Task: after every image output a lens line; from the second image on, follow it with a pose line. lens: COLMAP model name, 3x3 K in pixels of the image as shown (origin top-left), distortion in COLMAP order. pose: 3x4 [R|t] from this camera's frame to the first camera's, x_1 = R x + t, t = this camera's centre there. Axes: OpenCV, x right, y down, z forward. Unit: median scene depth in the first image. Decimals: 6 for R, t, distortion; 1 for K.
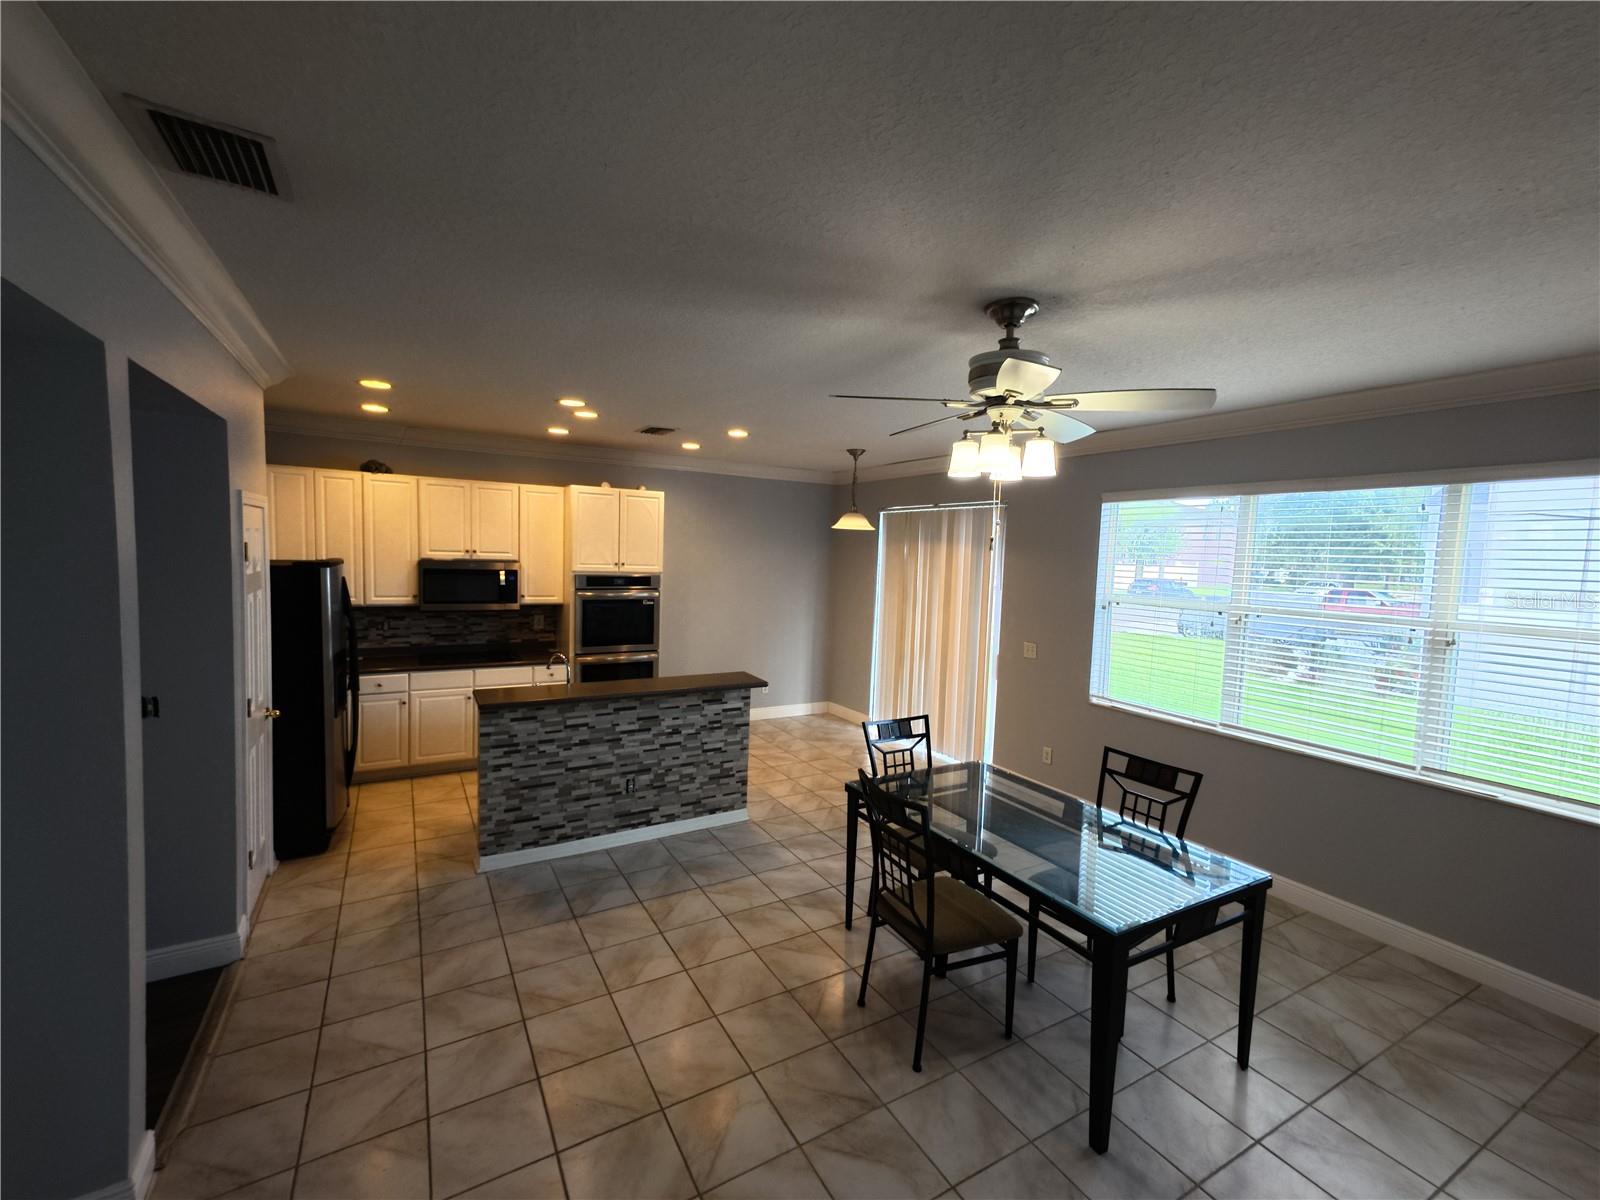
lens RADIAL K [[683.1, 0, 796.2], [0, 683.1, 602.3], [0, 0, 1]] dist [0.025927, 0.004715]
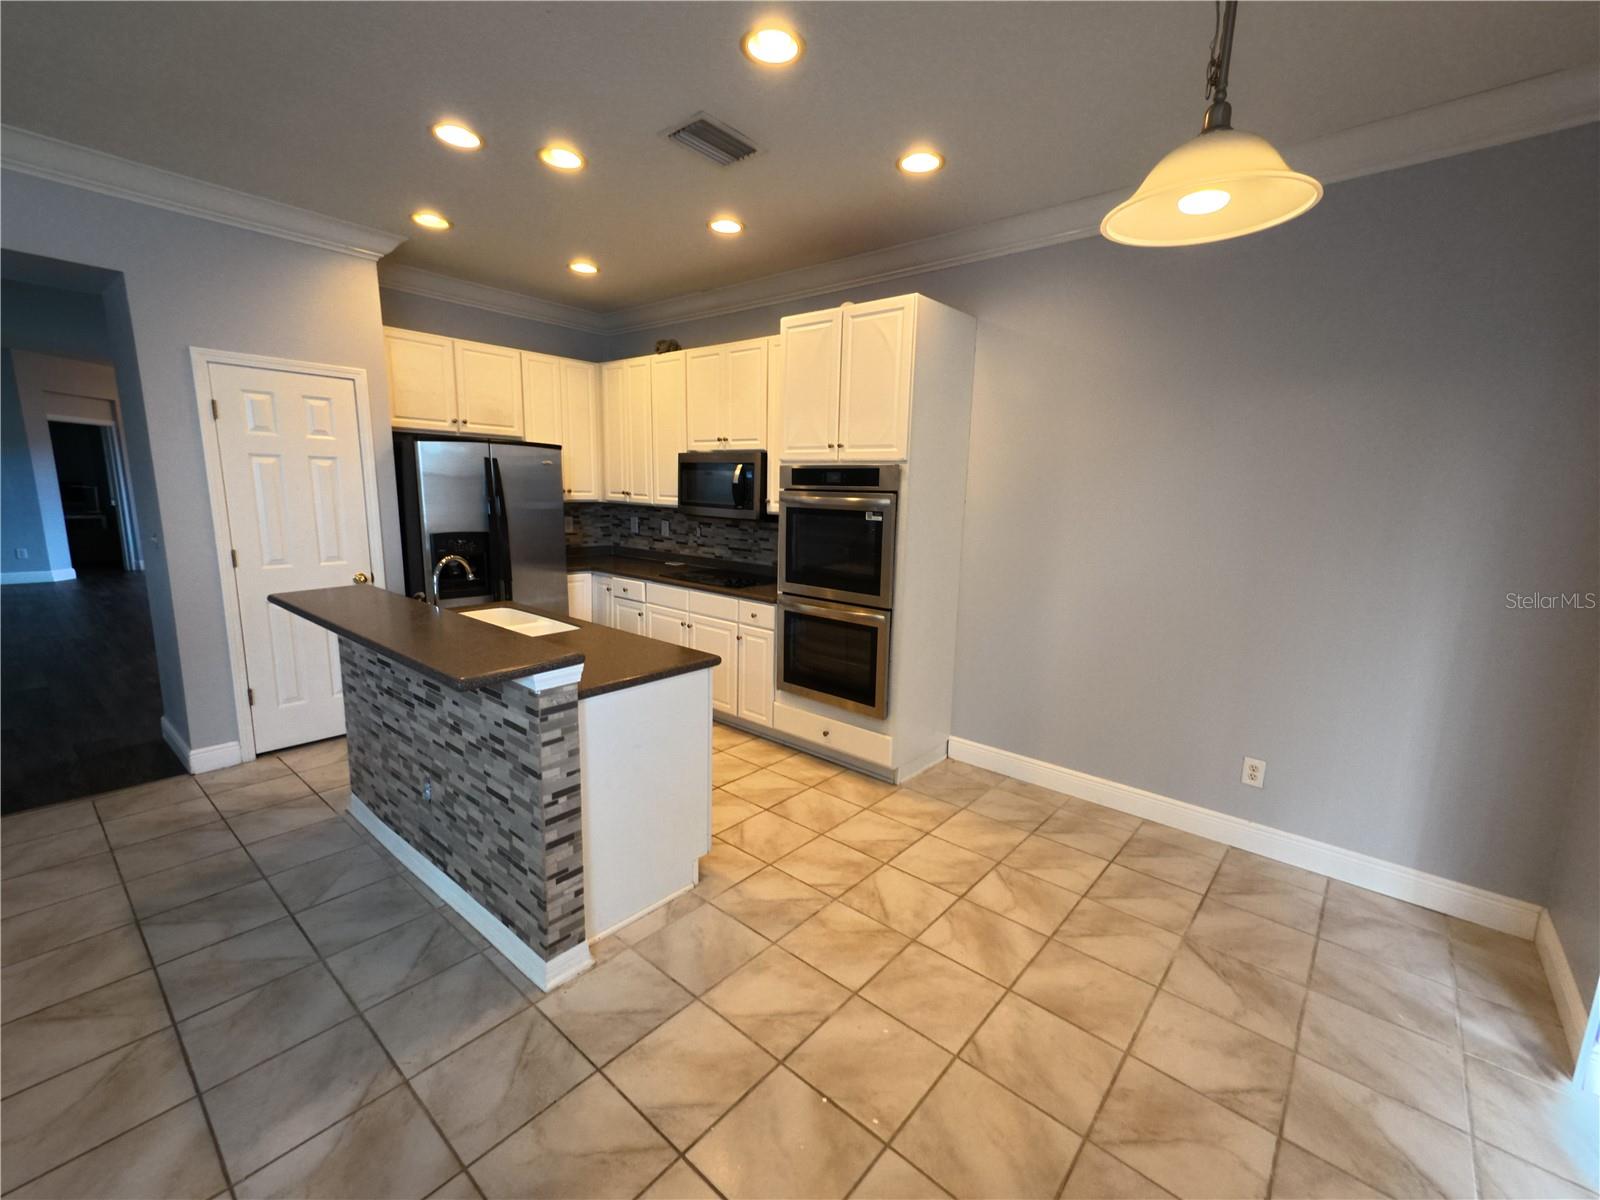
lens RADIAL K [[683.1, 0, 796.2], [0, 683.1, 602.3], [0, 0, 1]] dist [0.025927, 0.004715]
pose [[0.323699, 0.137885, -0.936059, 0.324987], [-0.086183, 0.989508, 0.115955, 0.011186], [0.942227, 0.043138, 0.332187, 0.912199]]
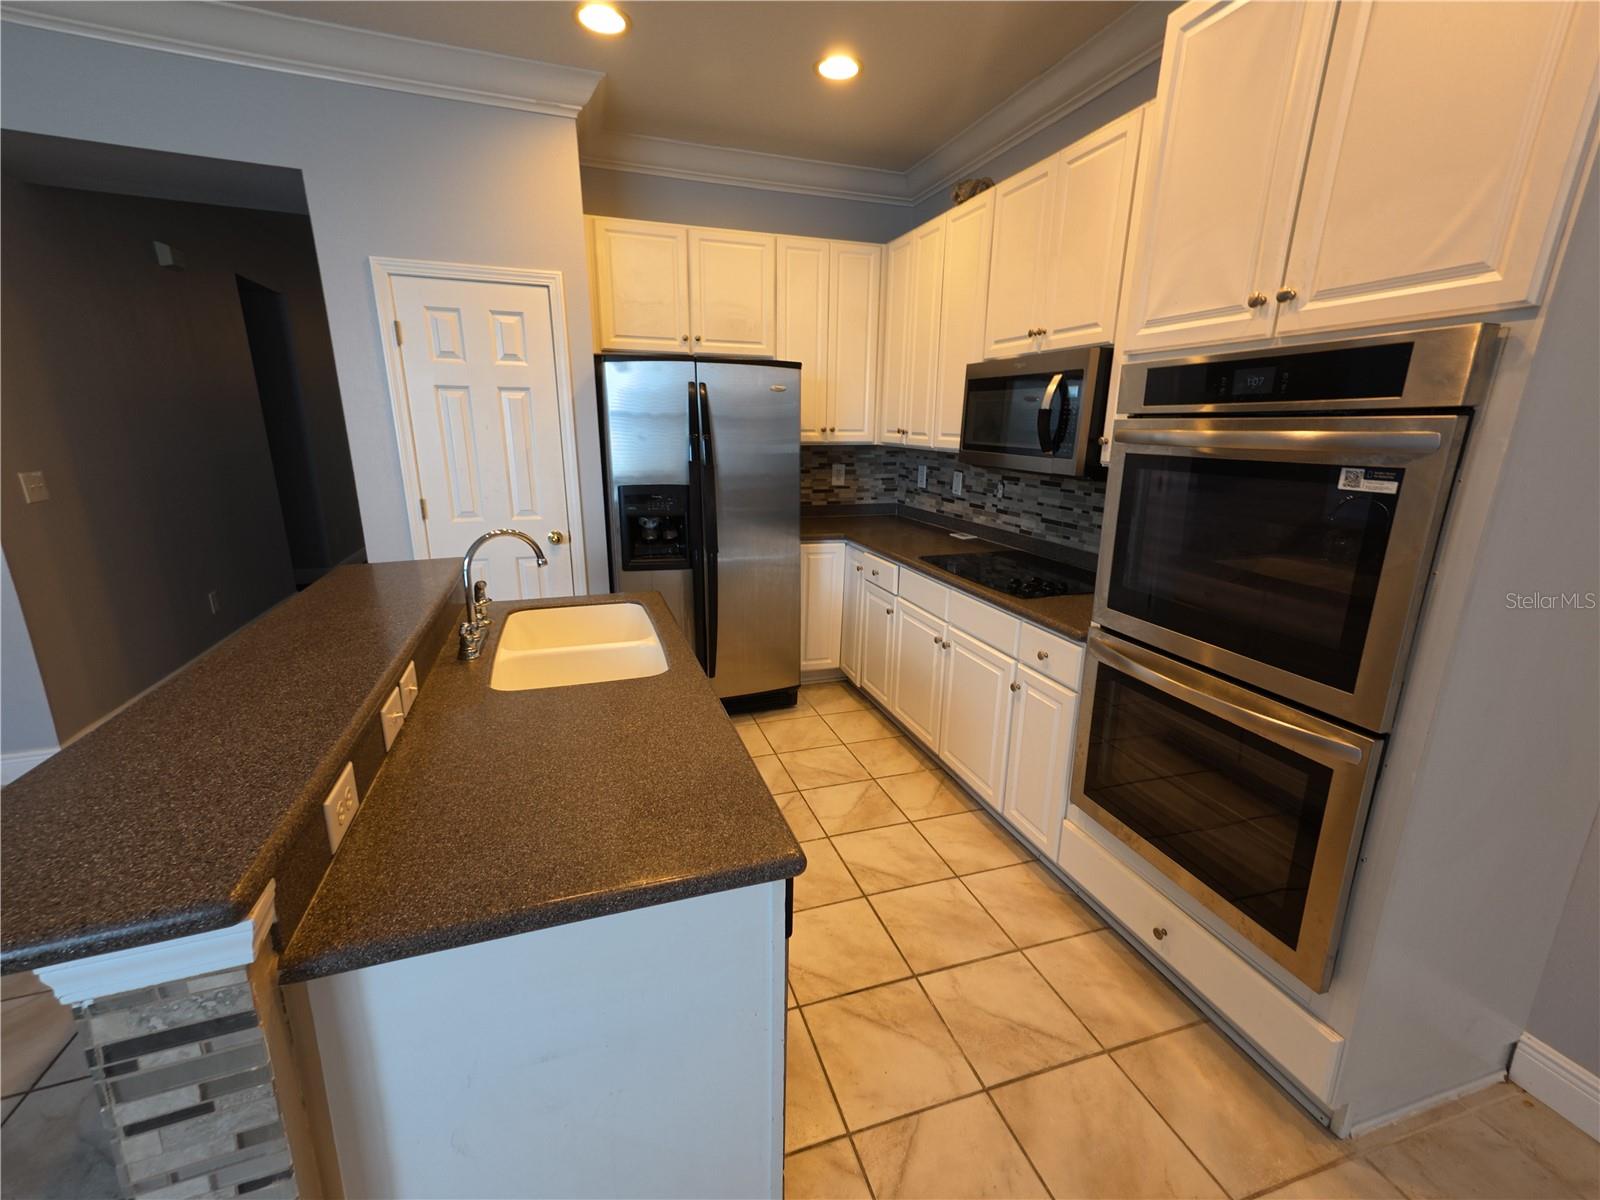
lens RADIAL K [[683.1, 0, 796.2], [0, 683.1, 602.3], [0, 0, 1]] dist [0.025927, 0.004715]
pose [[-0.208207, 0.218824, -0.953292, 0.020021], [-0.092044, 0.965943, 0.241831, 0.000177], [0.973744, 0.138095, -0.180974, 1.046484]]
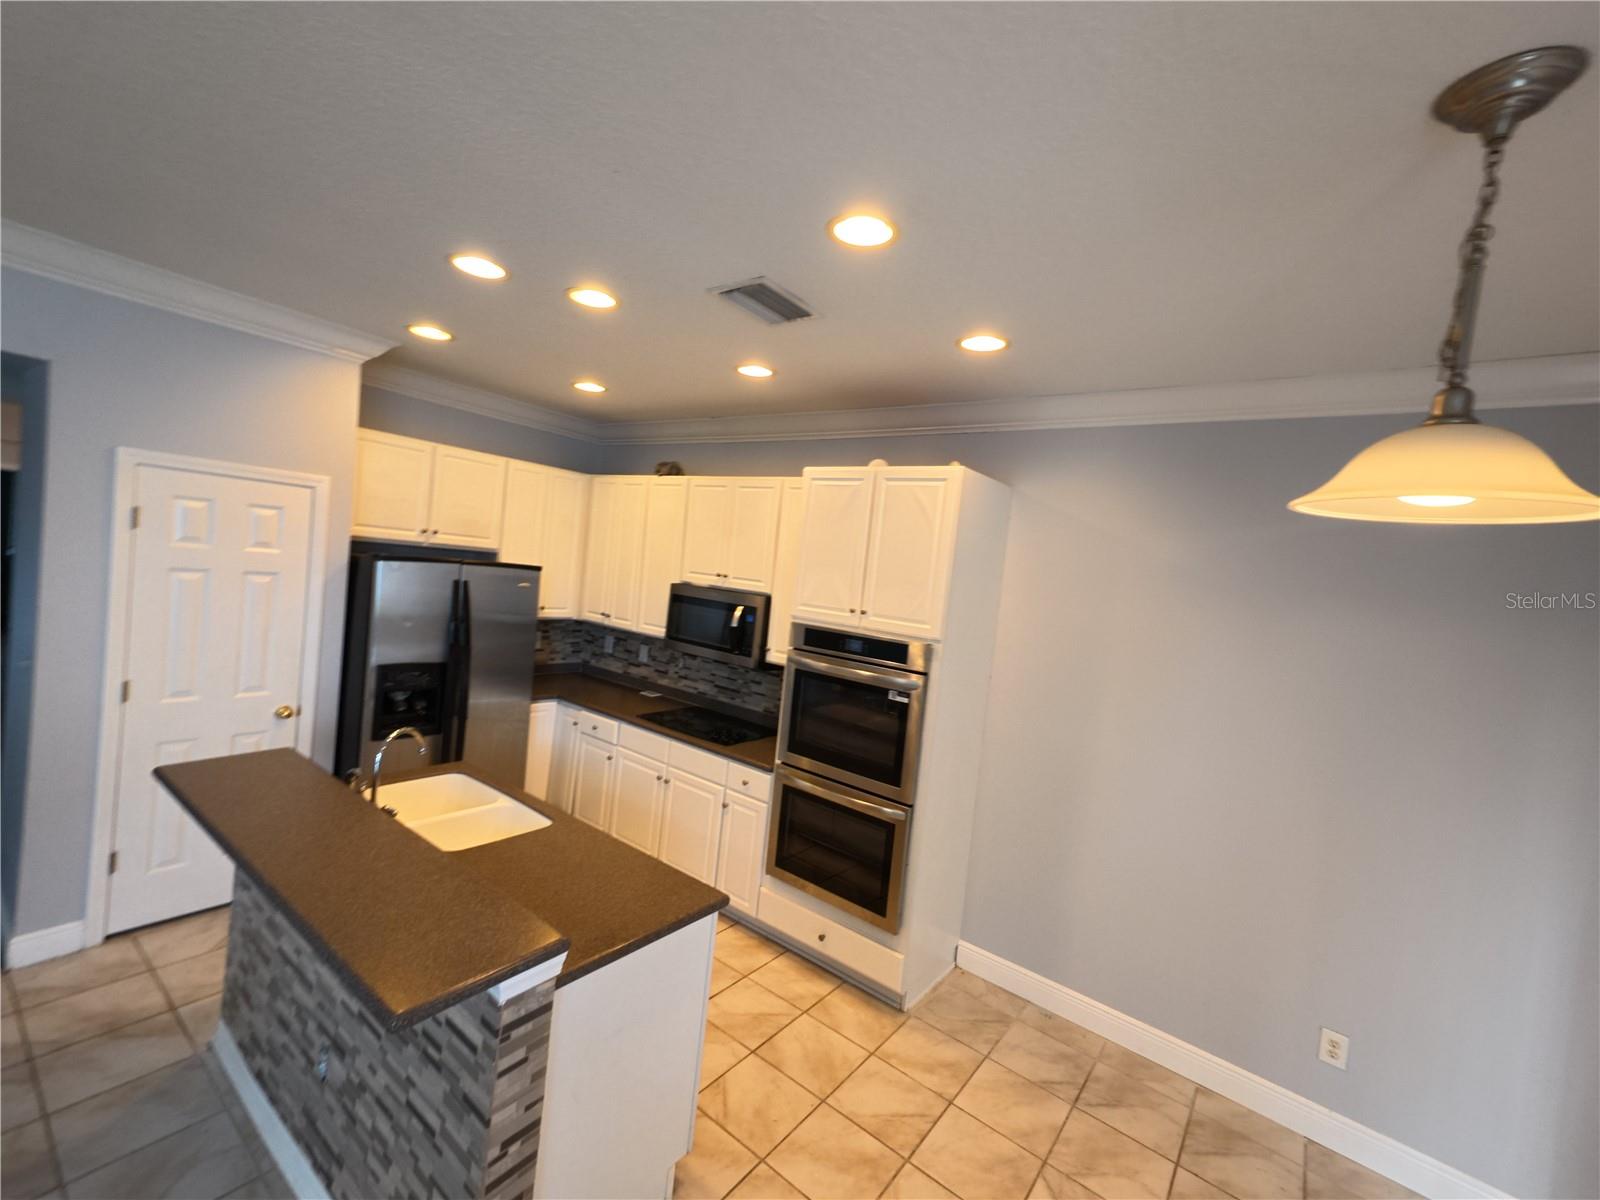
lens RADIAL K [[683.1, 0, 796.2], [0, 683.1, 602.3], [0, 0, 1]] dist [0.025927, 0.004715]
pose [[0.380038, 0.055519, -0.923303, 0.227885], [-0.163643, 0.986487, -0.008039, -0.058900], [0.910380, 0.154147, 0.383988, 0.882162]]
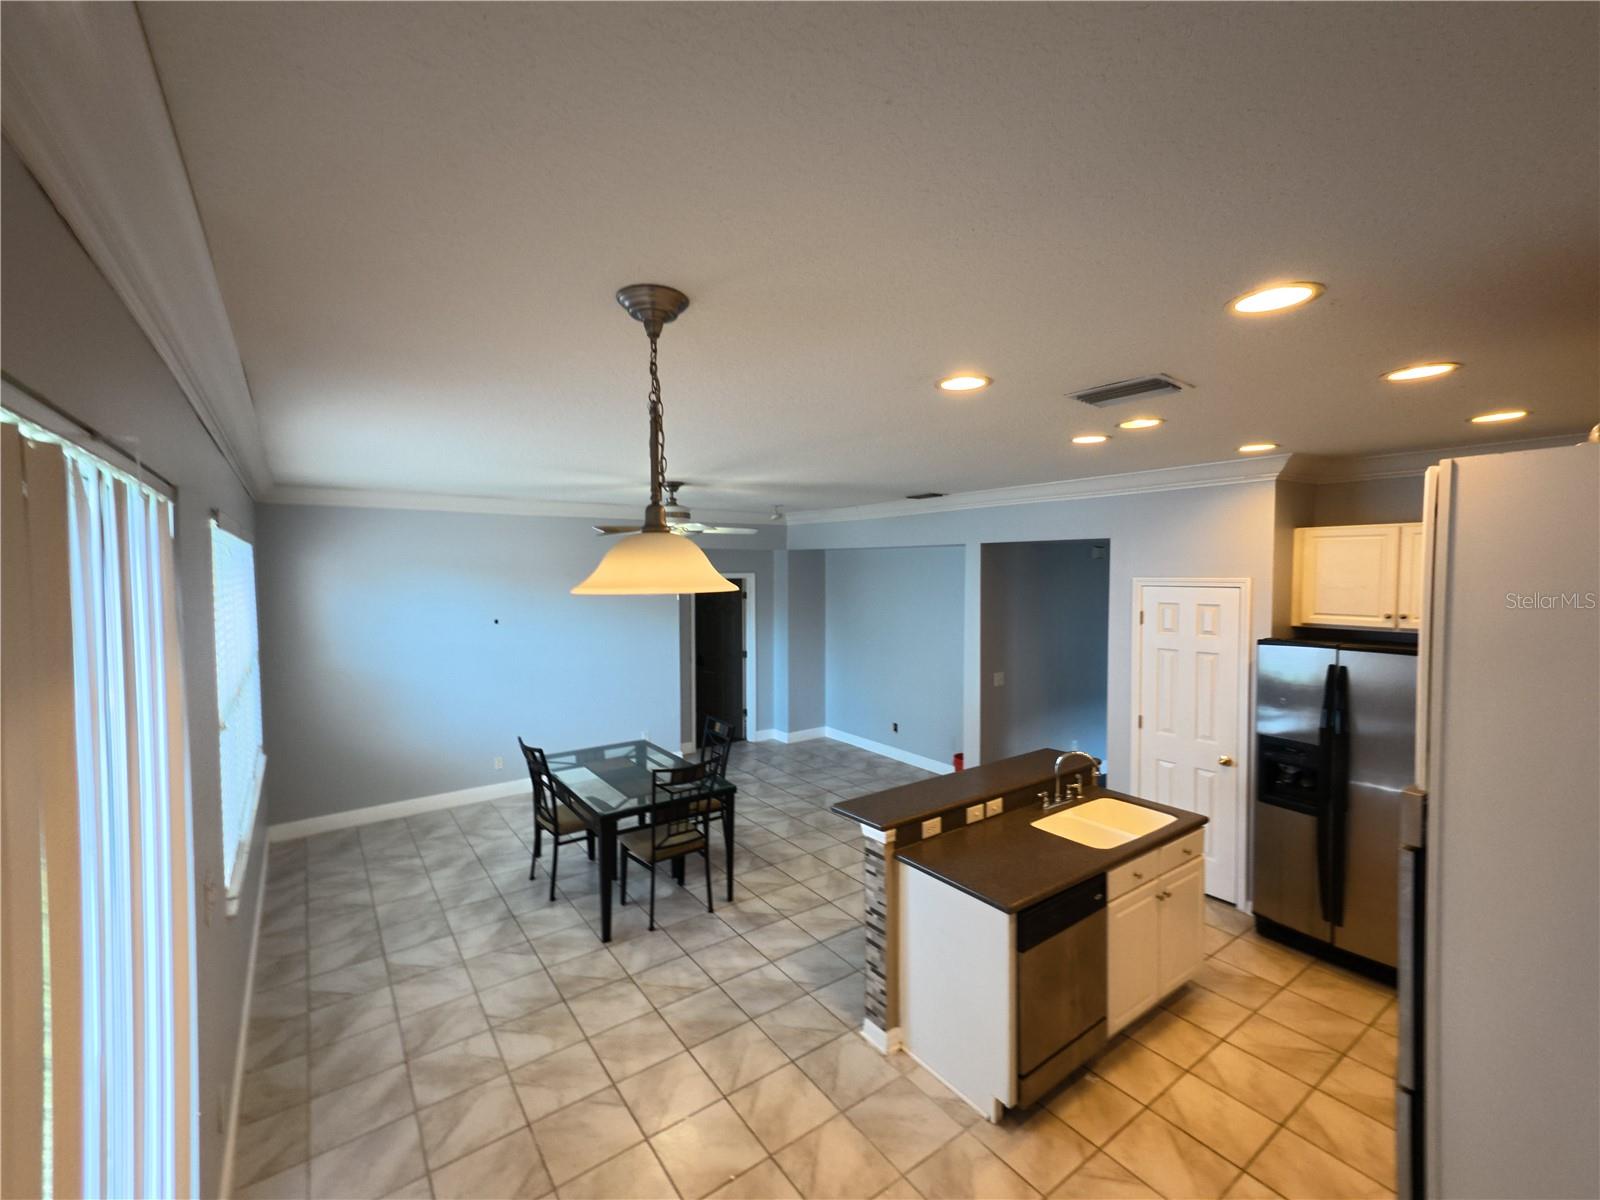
lens RADIAL K [[683.1, 0, 796.2], [0, 683.1, 602.3], [0, 0, 1]] dist [0.025927, 0.004715]
pose [[-0.994620, -0.025675, -0.100357, 0.064763], [-0.038079, 0.991588, 0.123704, -0.160001], [0.096337, 0.126860, -0.987231, 1.466164]]
